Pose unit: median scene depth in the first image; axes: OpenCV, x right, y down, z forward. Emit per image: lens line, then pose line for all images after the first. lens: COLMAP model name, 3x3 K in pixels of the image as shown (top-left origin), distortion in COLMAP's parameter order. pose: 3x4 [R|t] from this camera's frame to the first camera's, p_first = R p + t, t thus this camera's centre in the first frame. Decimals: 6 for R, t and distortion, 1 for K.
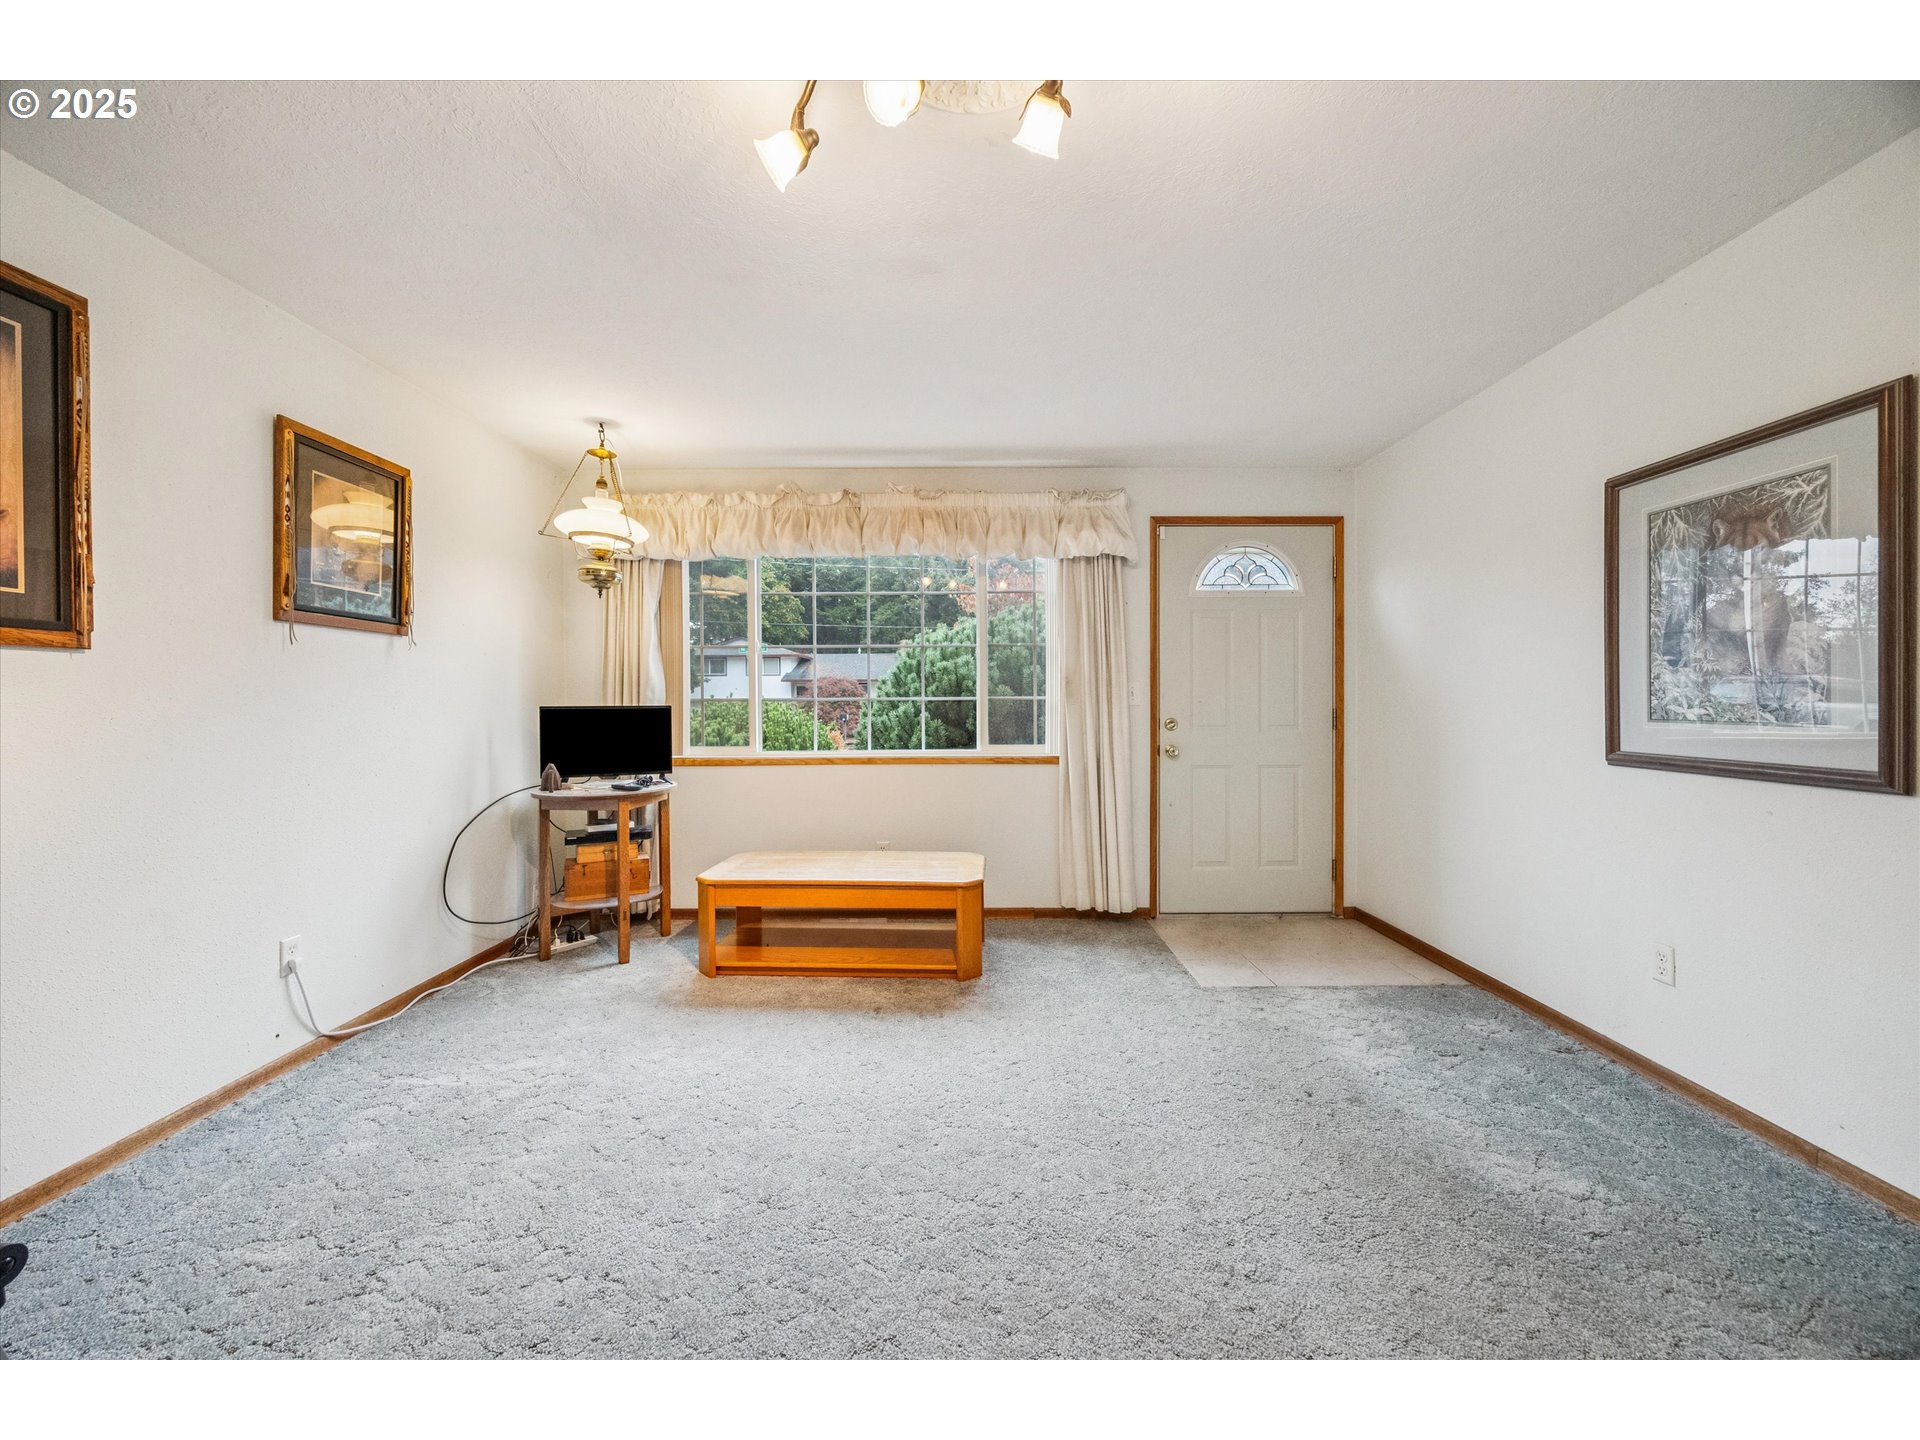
lens RADIAL K [[740.4, 0, 956.7], [0, 740.4, 711.3], [0, 0, 1]] dist [-0.002110, -0.000115]
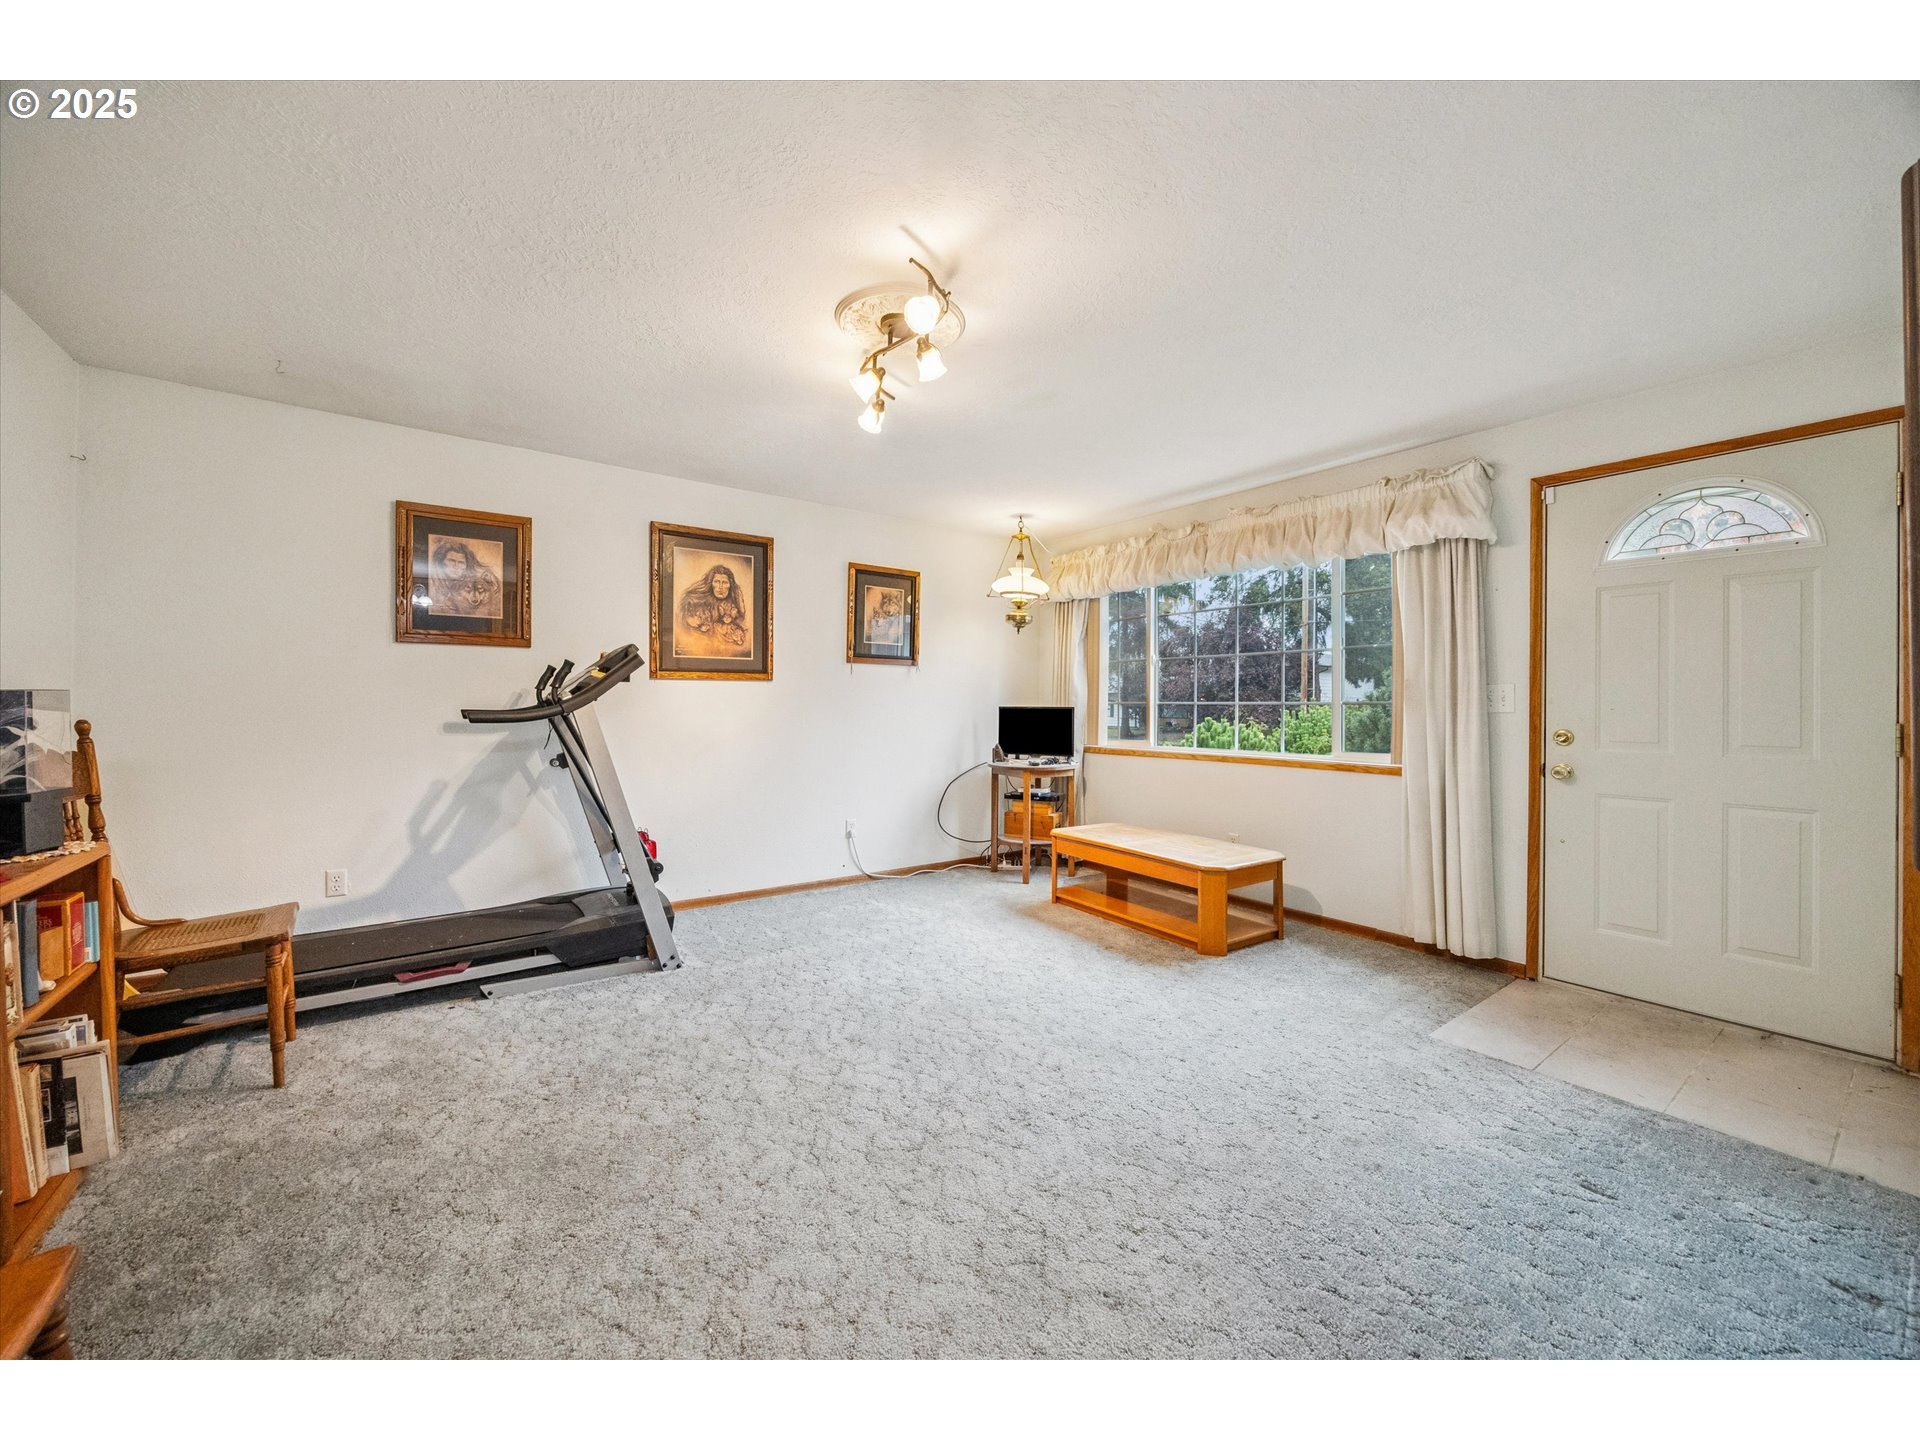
lens RADIAL K [[740.4, 0, 956.7], [0, 740.4, 711.3], [0, 0, 1]] dist [-0.002110, -0.000115]
pose [[0.589282, 0.014221, -0.807803, 0.594016], [-0.018133, 0.999826, 0.004374, -0.002485], [0.807724, 0.012070, 0.589437, 0.025582]]
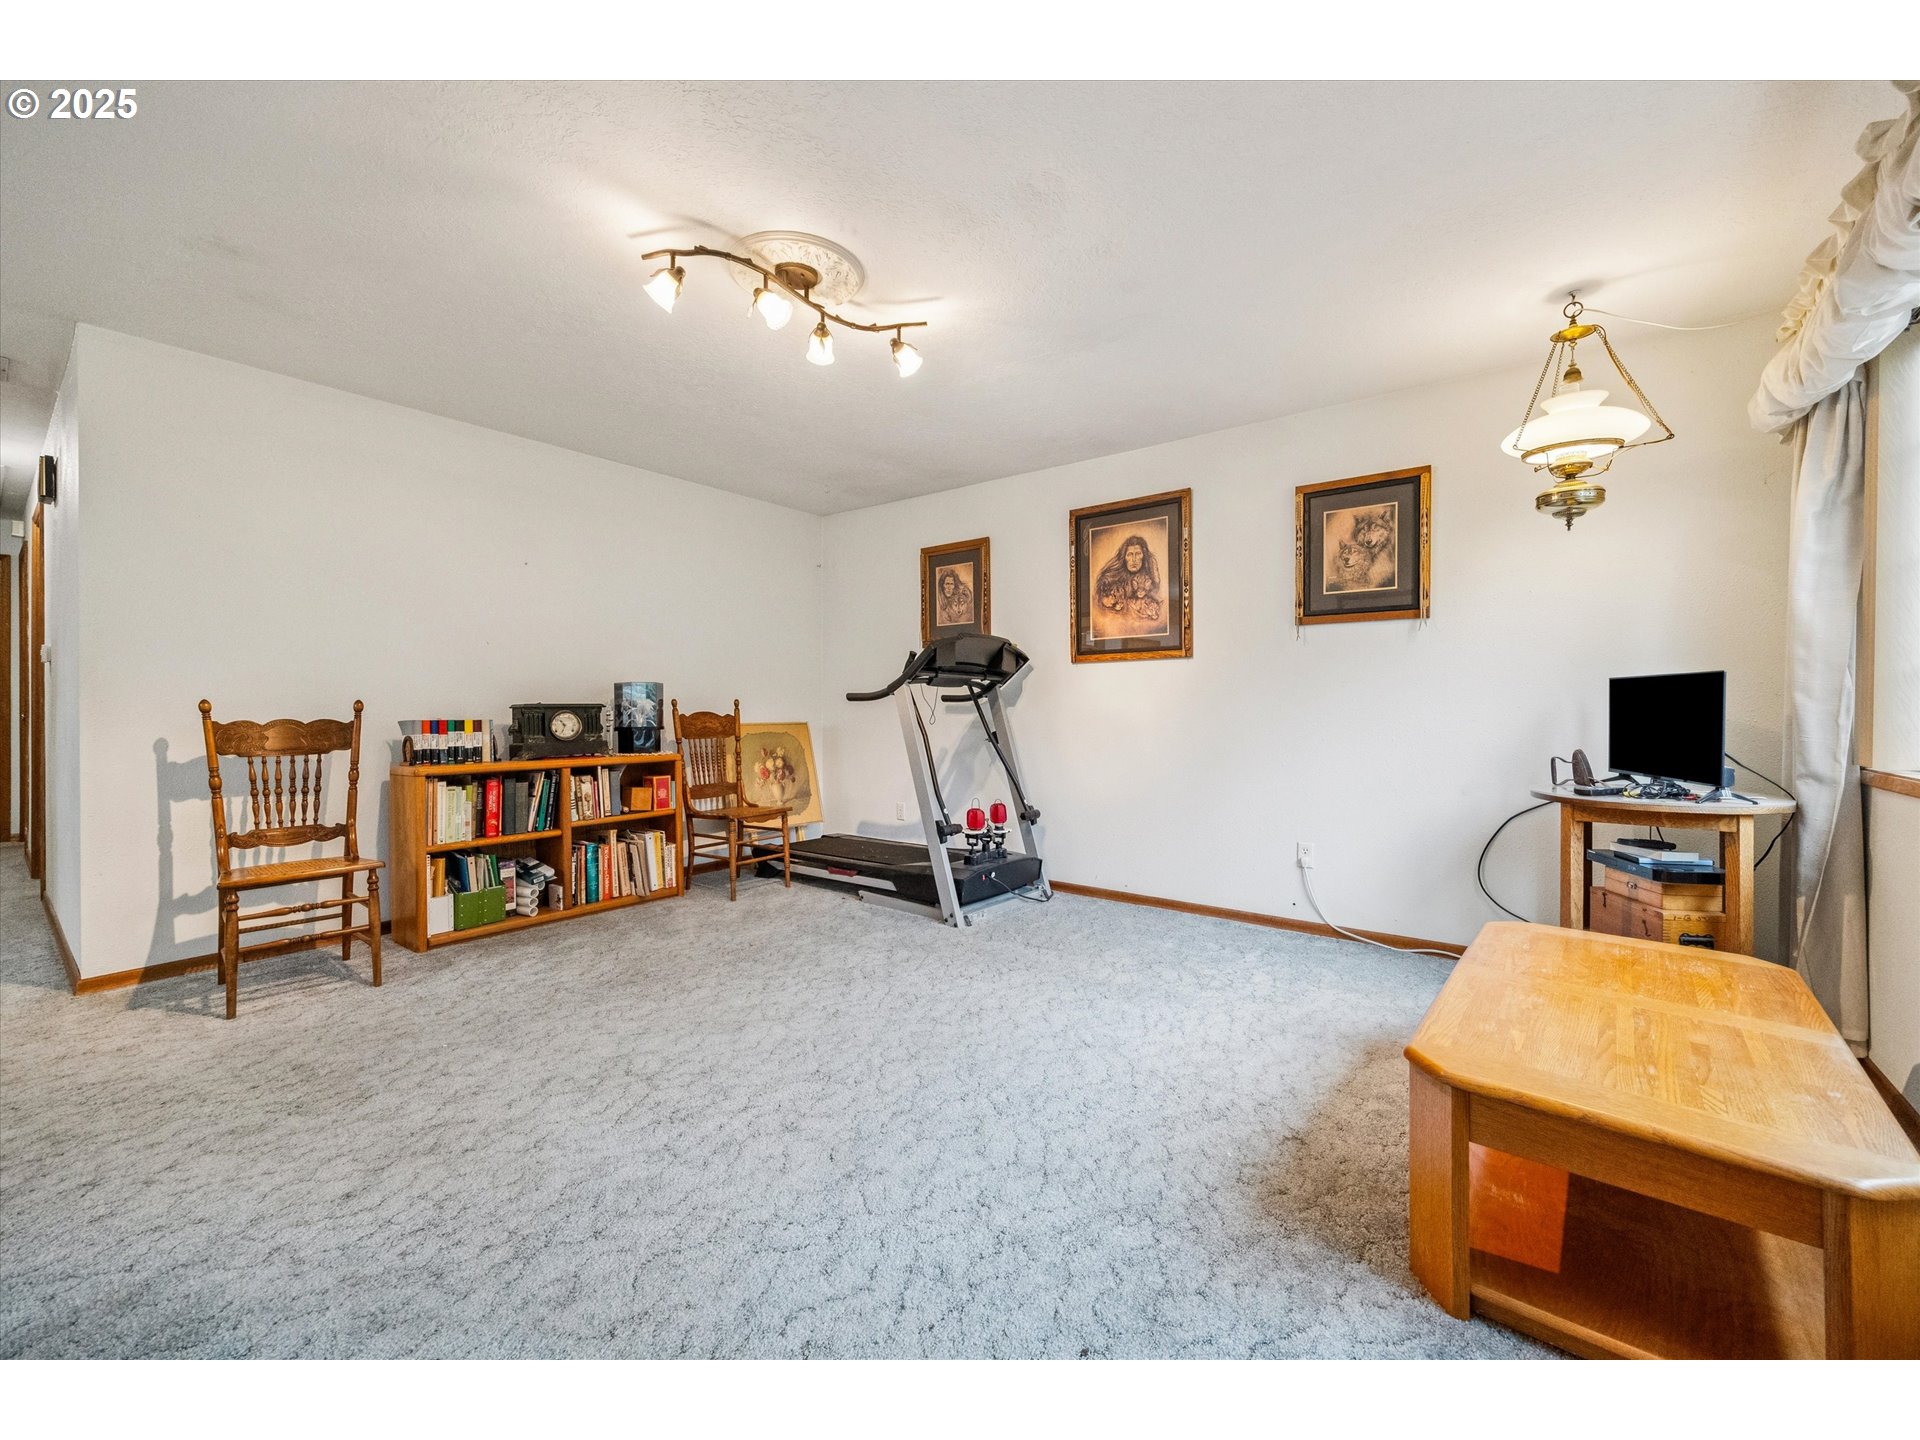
lens RADIAL K [[757.1, 0, 960.0], [0, 757.1, 720.0], [0, 0, 1]] dist [-0.001315, 0.000120]
pose [[-0.609610, 0.018019, -0.792496, 0.456706], [-0.006271, 0.999601, 0.027551, 0.018247], [0.792676, 0.021765, -0.609254, 0.904154]]
